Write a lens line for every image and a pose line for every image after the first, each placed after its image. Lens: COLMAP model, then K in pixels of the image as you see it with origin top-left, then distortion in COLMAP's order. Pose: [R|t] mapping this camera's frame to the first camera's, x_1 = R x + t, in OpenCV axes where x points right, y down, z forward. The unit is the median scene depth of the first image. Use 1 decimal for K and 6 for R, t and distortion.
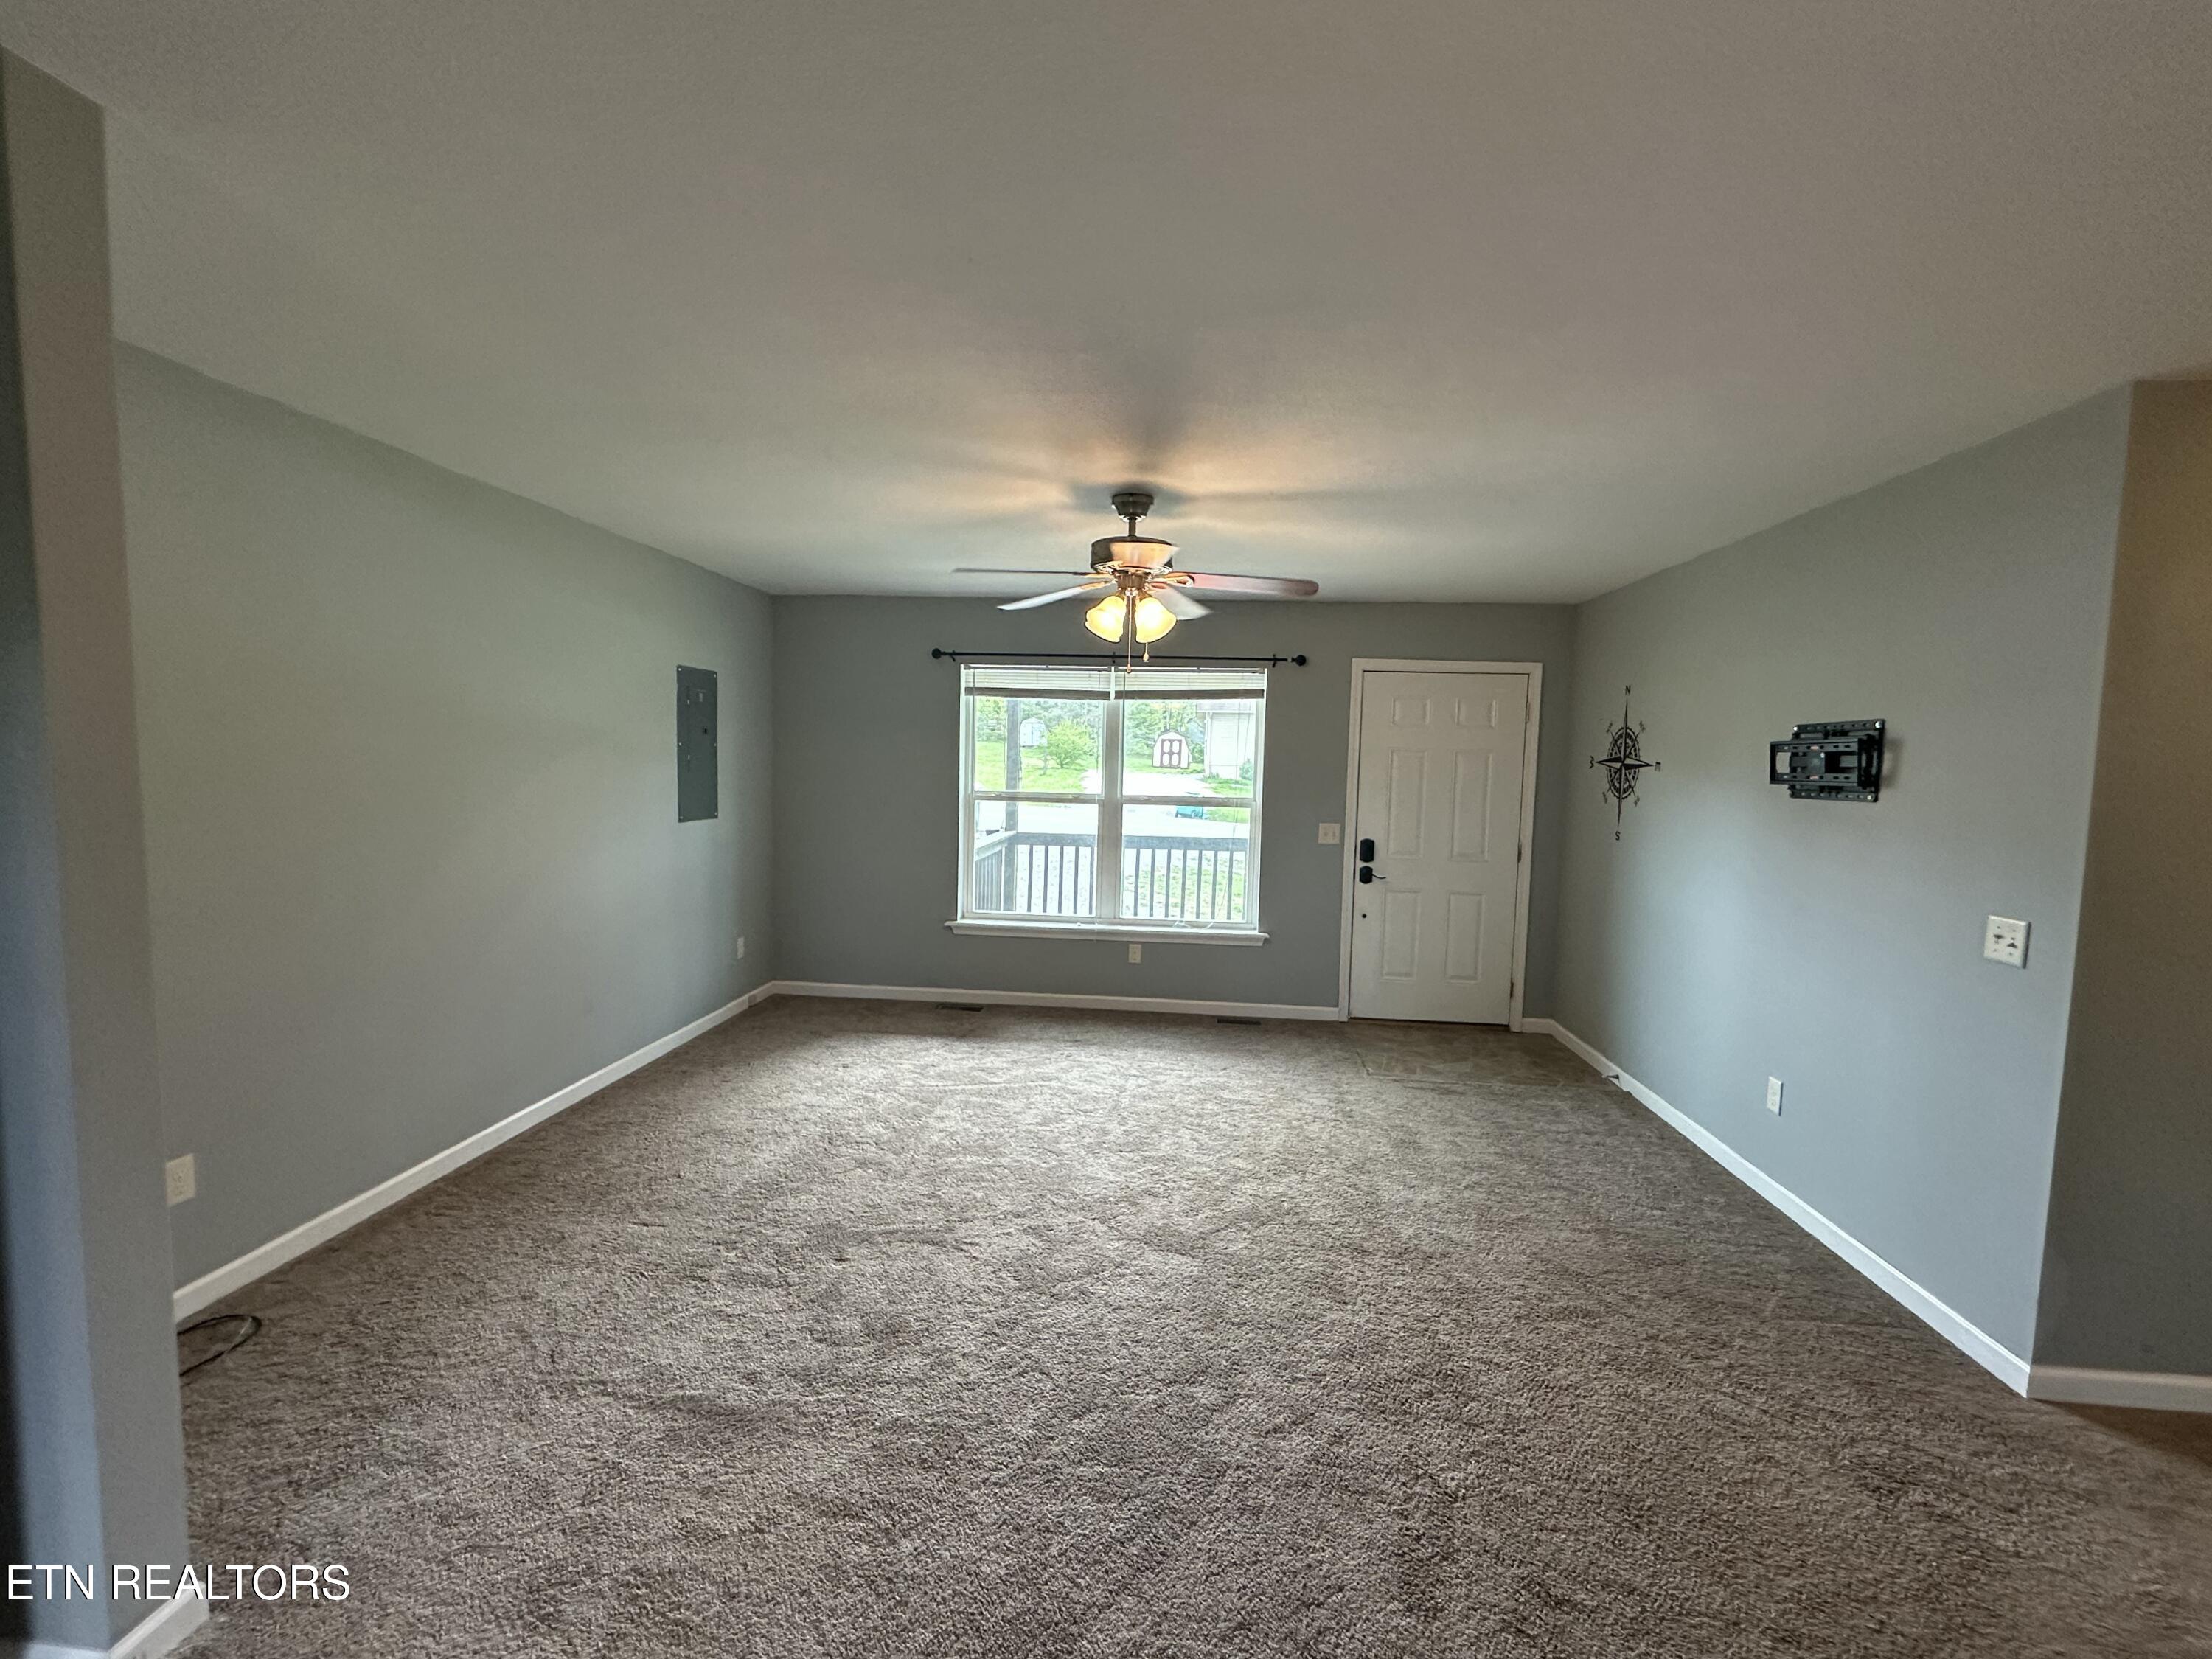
lens RADIAL K [[949.4, 0, 1104.7], [0, 949.4, 830.2], [0, 0, 1]] dist [0.000778, 0.000268]
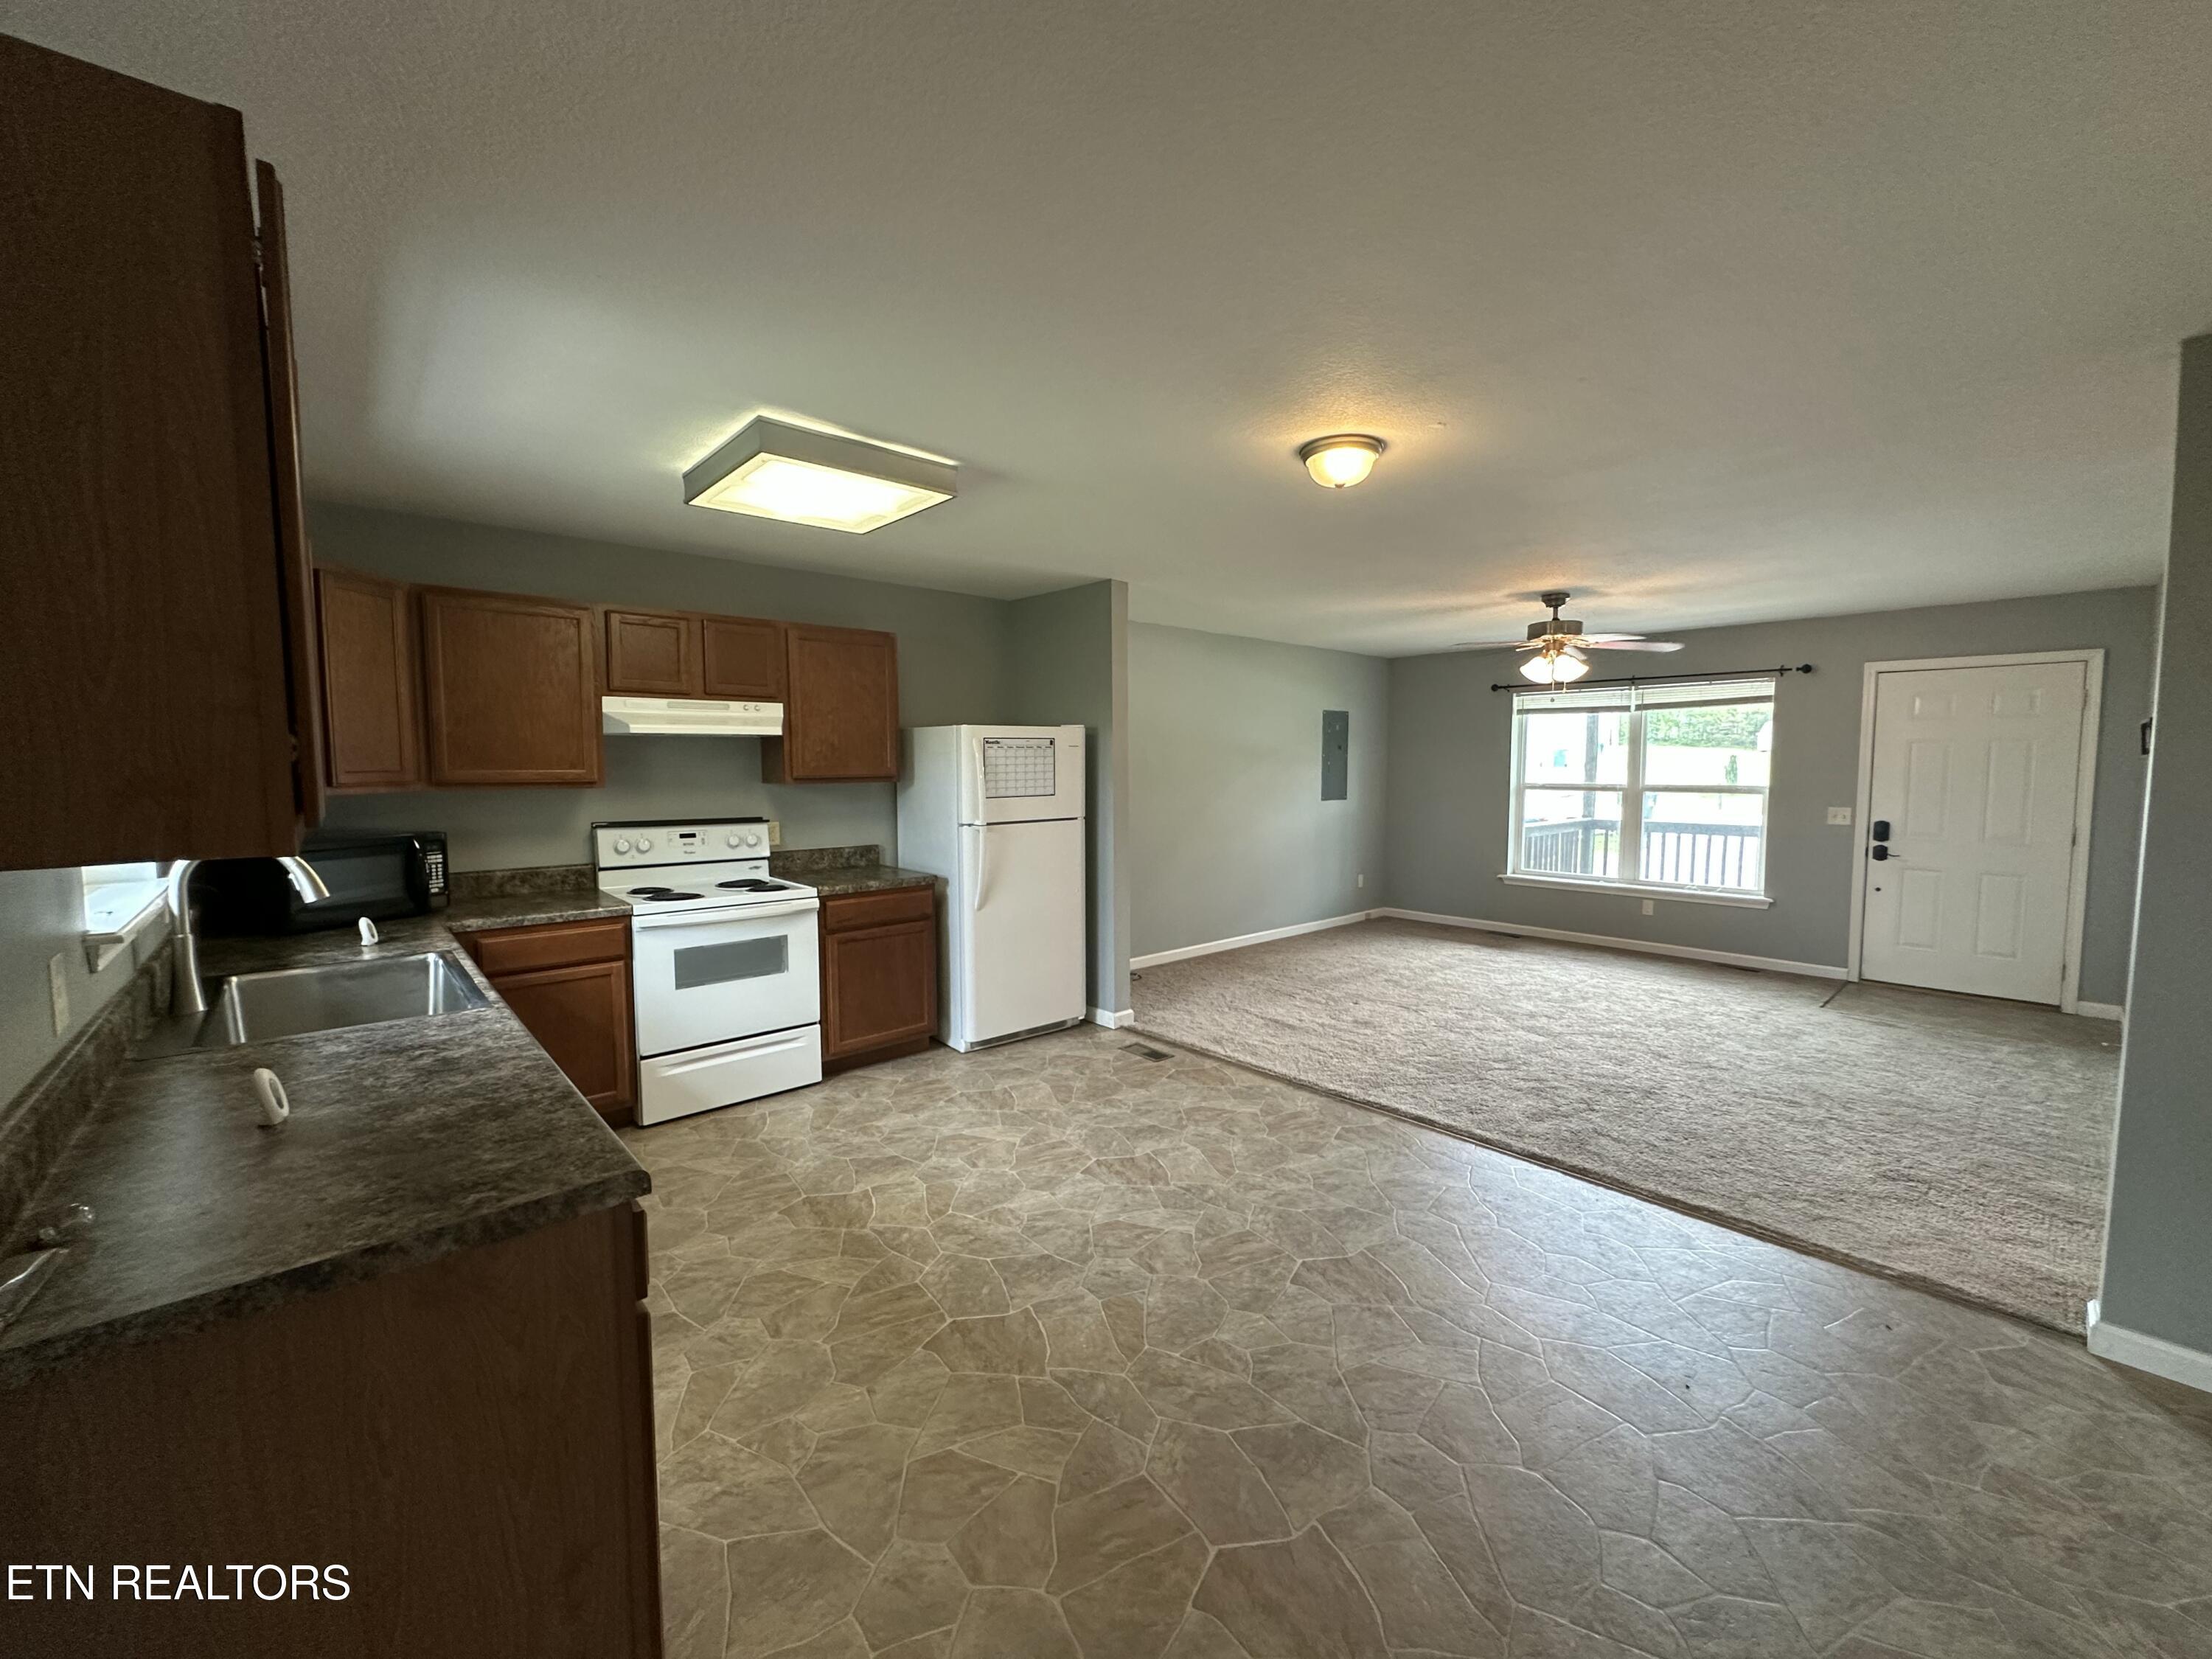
lens RADIAL K [[883.5, 0, 1101.9], [0, 883.5, 822.8], [0, 0, 1]] dist [0.001839, 0.000215]
pose [[0.732857, 0.021798, -0.680033, 0.490613], [-0.034236, 0.999402, -0.004860, 0.075449], [0.679521, 0.026843, 0.733165, -0.627032]]
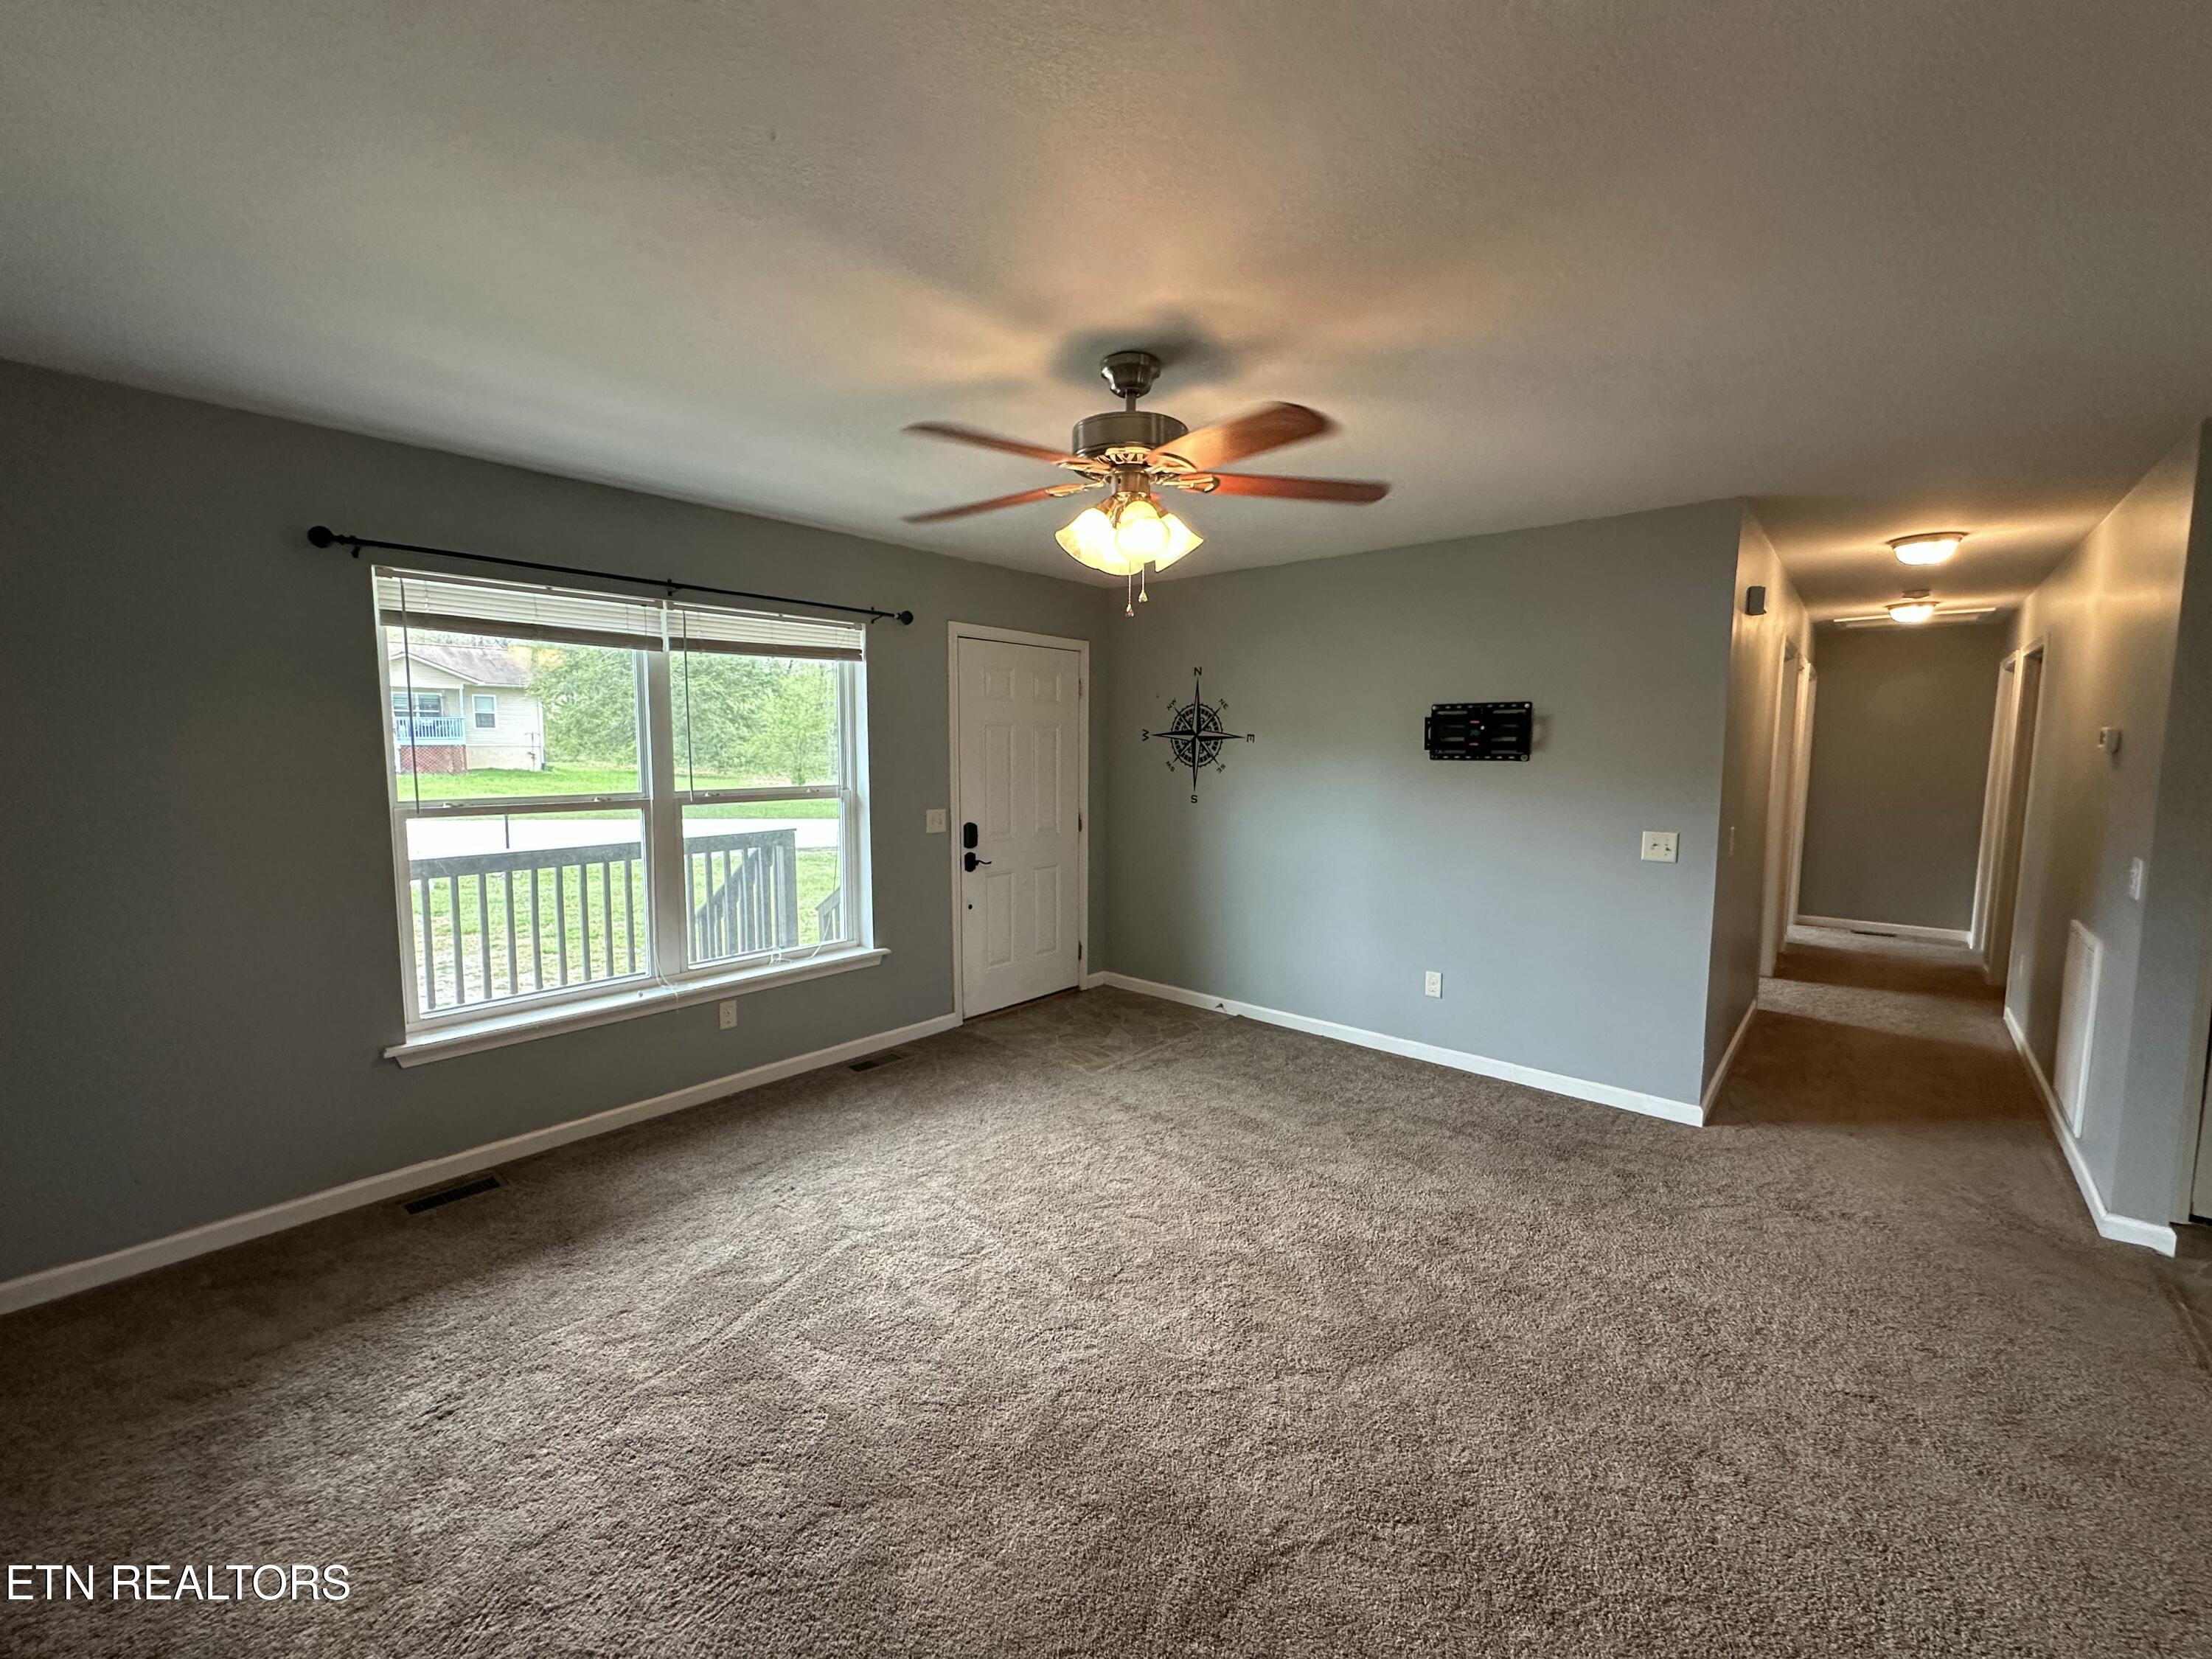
lens RADIAL K [[883.5, 0, 1093.5], [0, 883.5, 833.8], [0, 0, 1]] dist [0.001839, 0.000215]
pose [[0.586552, -0.103175, 0.803313, -0.527726], [0.071430, 0.994578, 0.075584, -0.056617], [-0.806755, 0.013046, 0.590742, 0.632442]]
